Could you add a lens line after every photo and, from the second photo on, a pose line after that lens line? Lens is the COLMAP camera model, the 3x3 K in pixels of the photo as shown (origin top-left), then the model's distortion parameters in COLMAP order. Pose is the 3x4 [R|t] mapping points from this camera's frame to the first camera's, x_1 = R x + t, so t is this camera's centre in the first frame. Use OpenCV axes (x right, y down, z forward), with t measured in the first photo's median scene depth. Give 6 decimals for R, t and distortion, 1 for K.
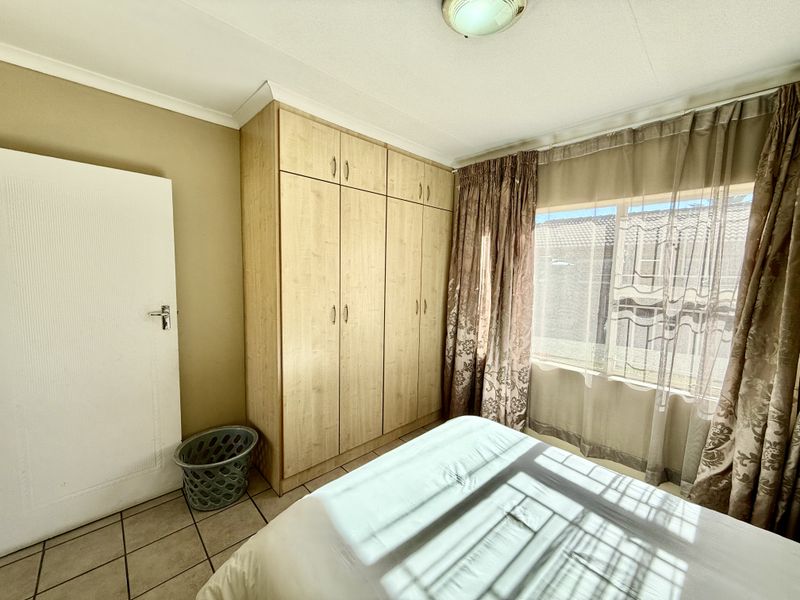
lens RADIAL K [[318.5, 0, 398.7], [0, 318.5, 299.4], [0, 0, 1]] dist [-0.000880, -0.000232]
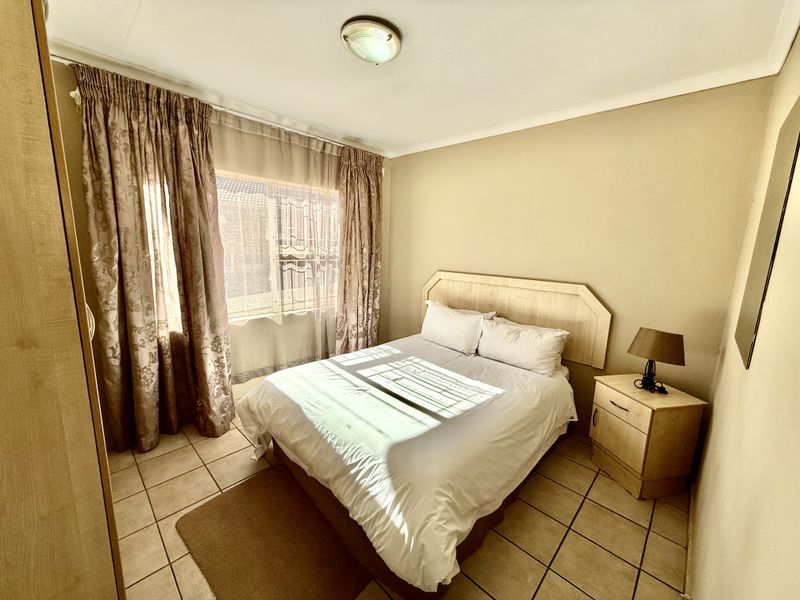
lens RADIAL K [[318.5, 0, 398.7], [0, 318.5, 299.4], [0, 0, 1]] dist [-0.000880, -0.000232]
pose [[-0.044170, -0.191903, 0.980419, -0.887386], [0.057217, 0.979280, 0.194258, -0.068954], [-0.997384, 0.064677, -0.032275, 0.690580]]
